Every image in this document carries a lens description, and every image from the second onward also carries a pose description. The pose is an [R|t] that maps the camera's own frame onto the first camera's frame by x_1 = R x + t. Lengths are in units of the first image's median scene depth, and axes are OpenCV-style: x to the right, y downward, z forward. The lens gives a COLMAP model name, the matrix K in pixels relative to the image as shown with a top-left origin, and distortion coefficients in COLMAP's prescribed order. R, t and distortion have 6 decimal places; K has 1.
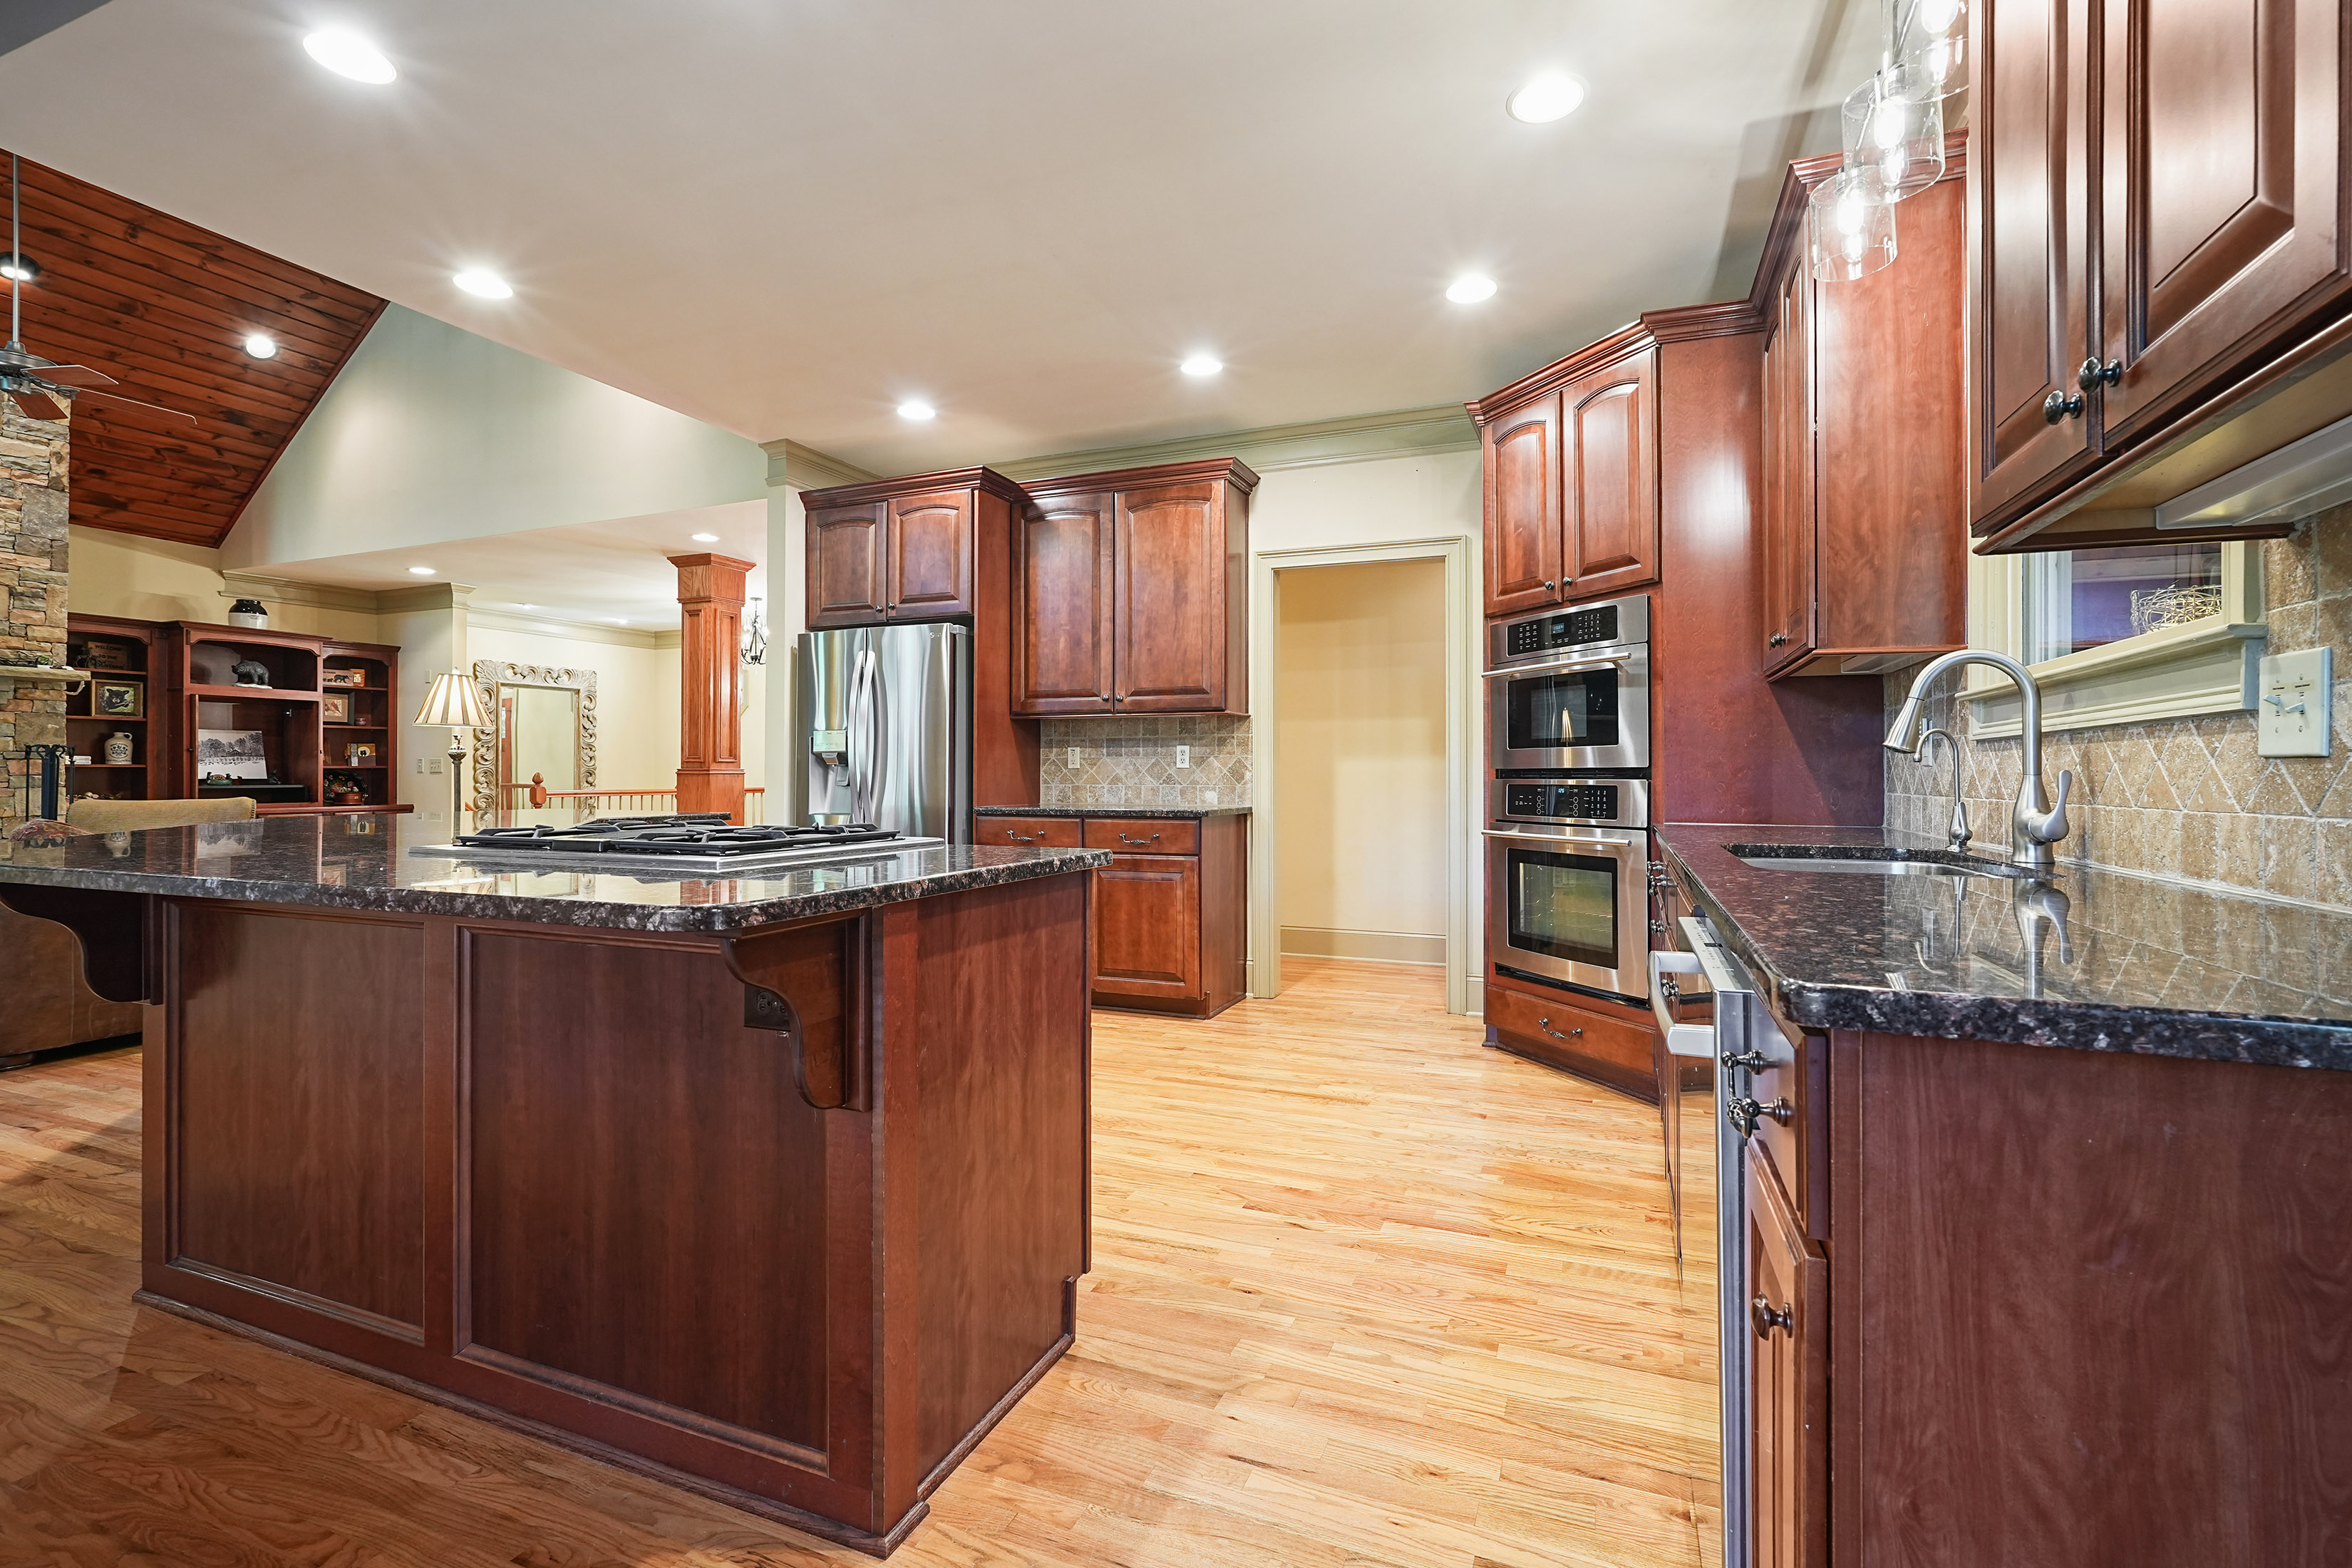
lens RADIAL K [[1048.9, 0, 1182.2], [0, 1048.9, 765.0], [0, 0, 1]] dist [-0.016833, 0.009081]
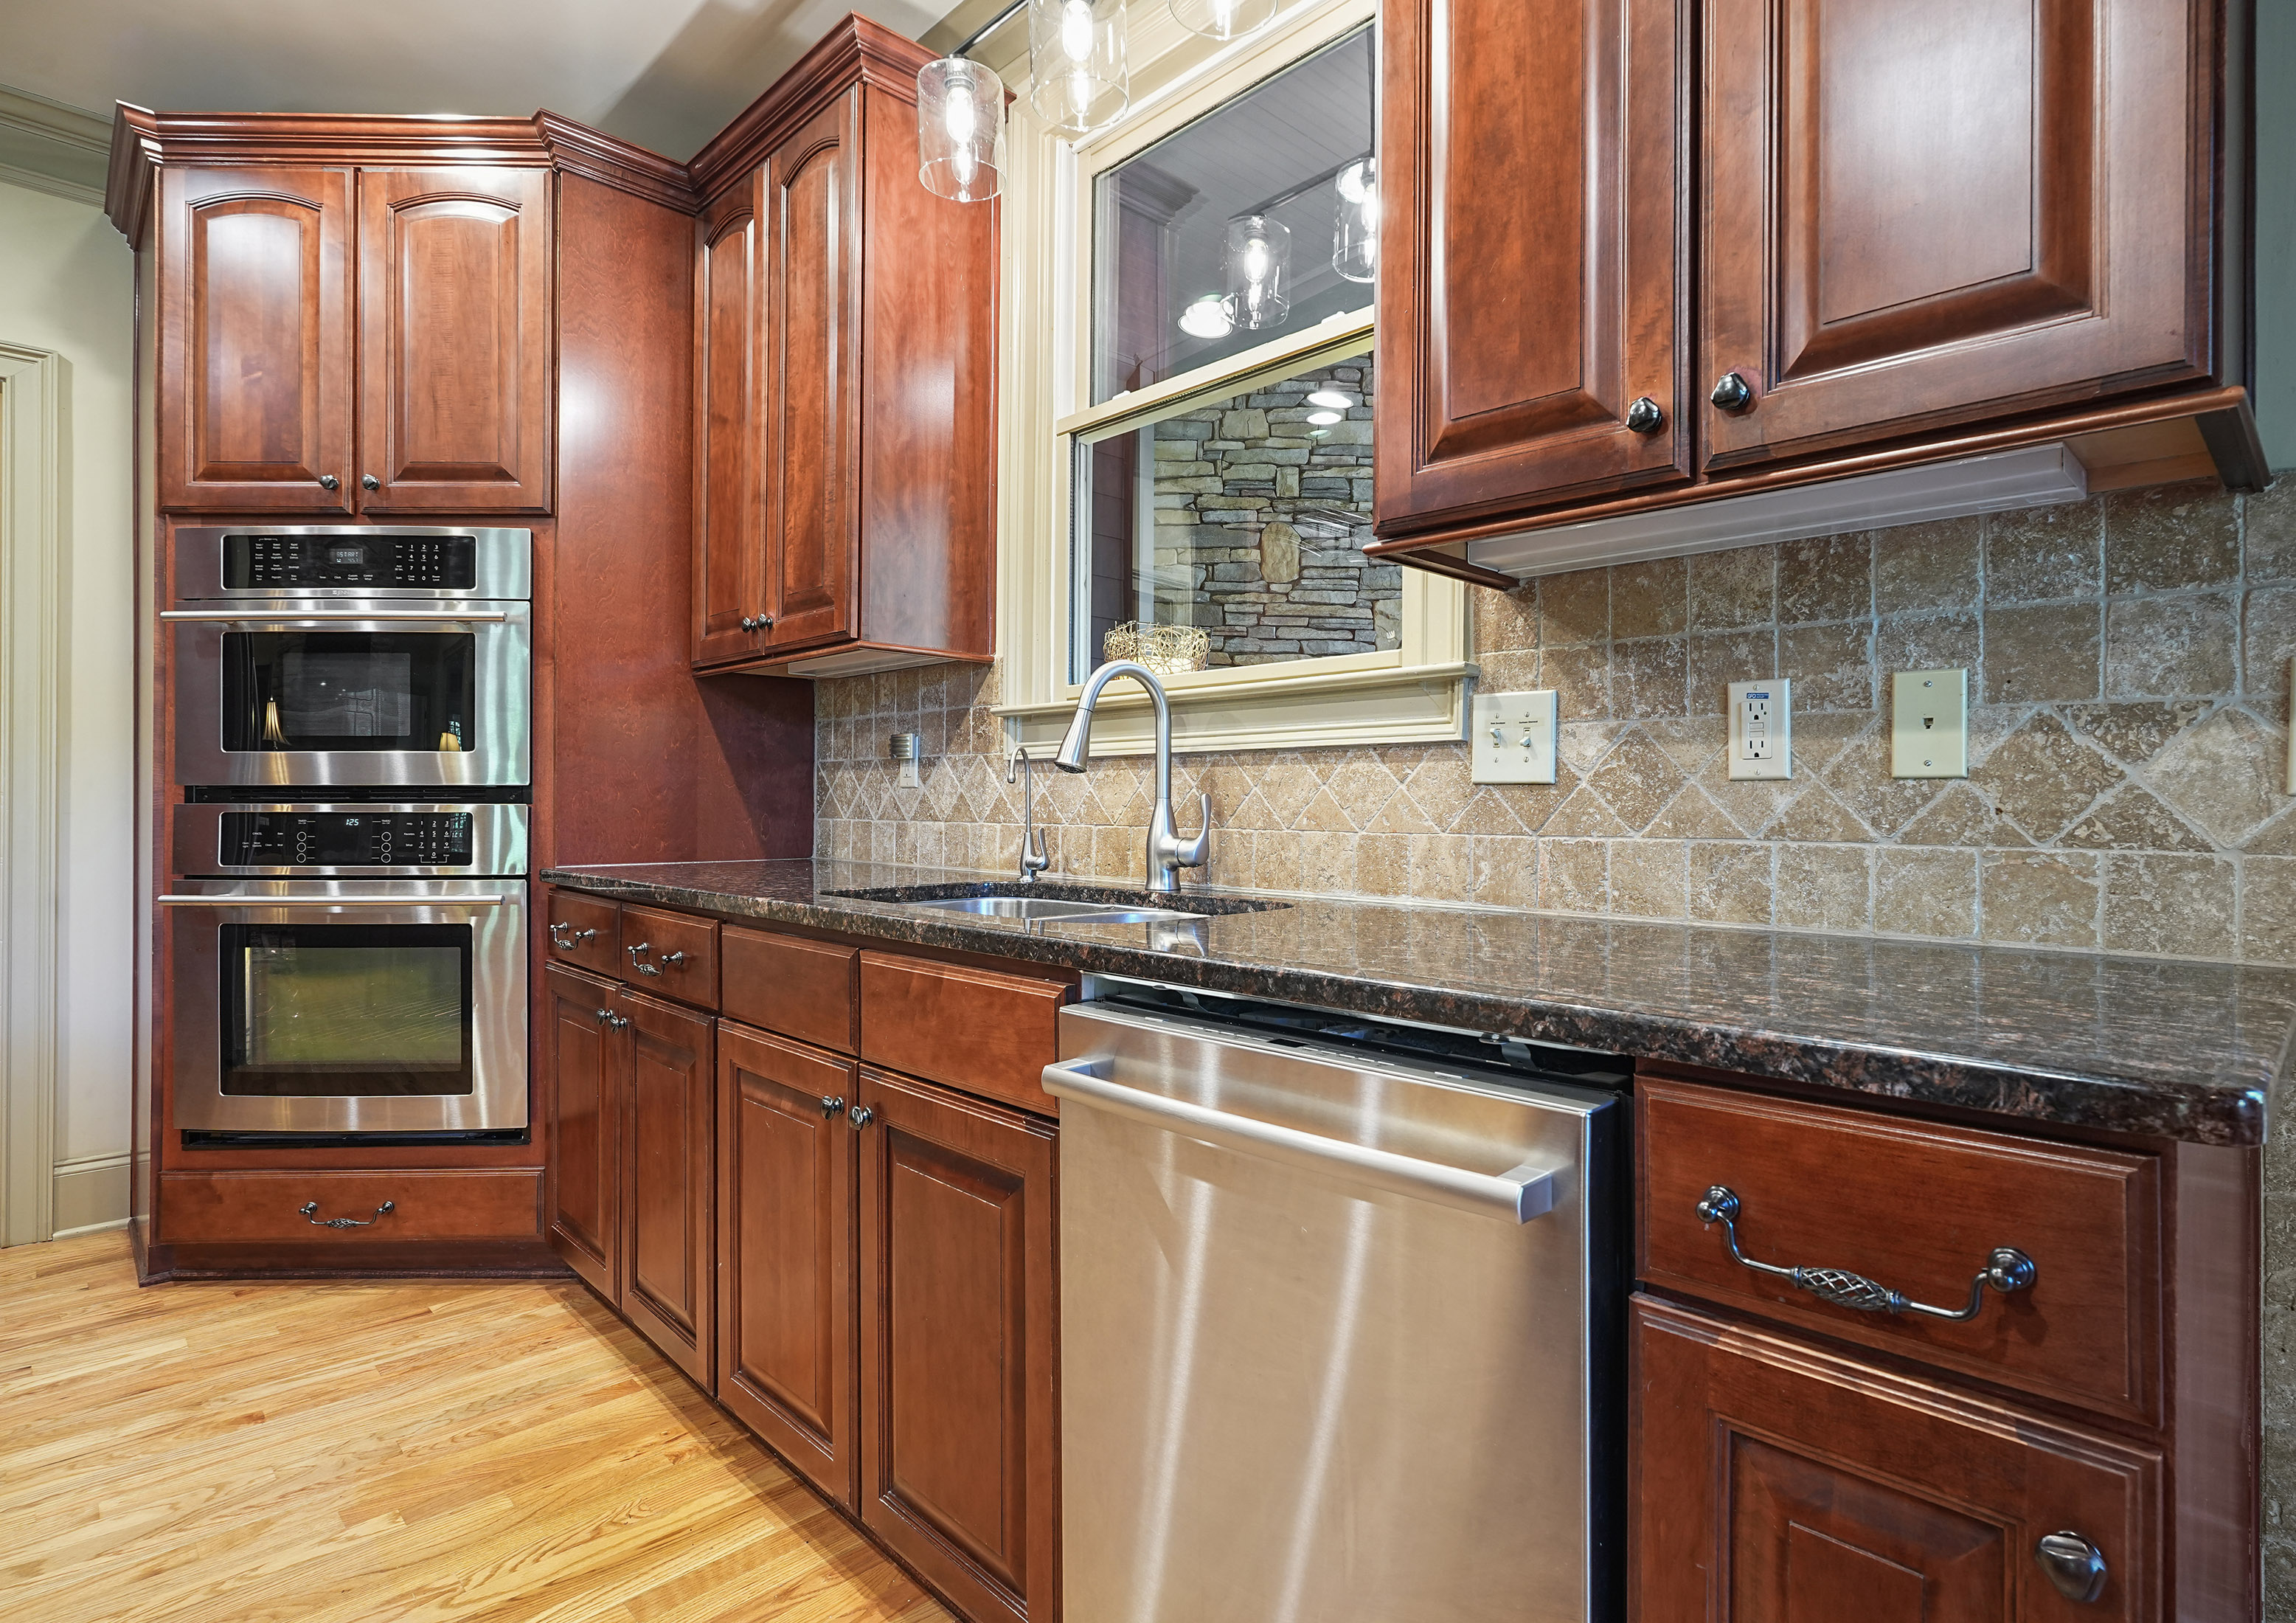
lens RADIAL K [[1189.1, 0, 1219.2], [0, 1189.1, 796.4], [0, 0, 1]] dist [-0.003668, 0.002142]
pose [[0.378140, 0.001520, 0.925747, -0.066407], [-0.010840, 0.999937, 0.002786, 0.001494], [-0.925685, -0.011089, 0.378133, 0.201036]]
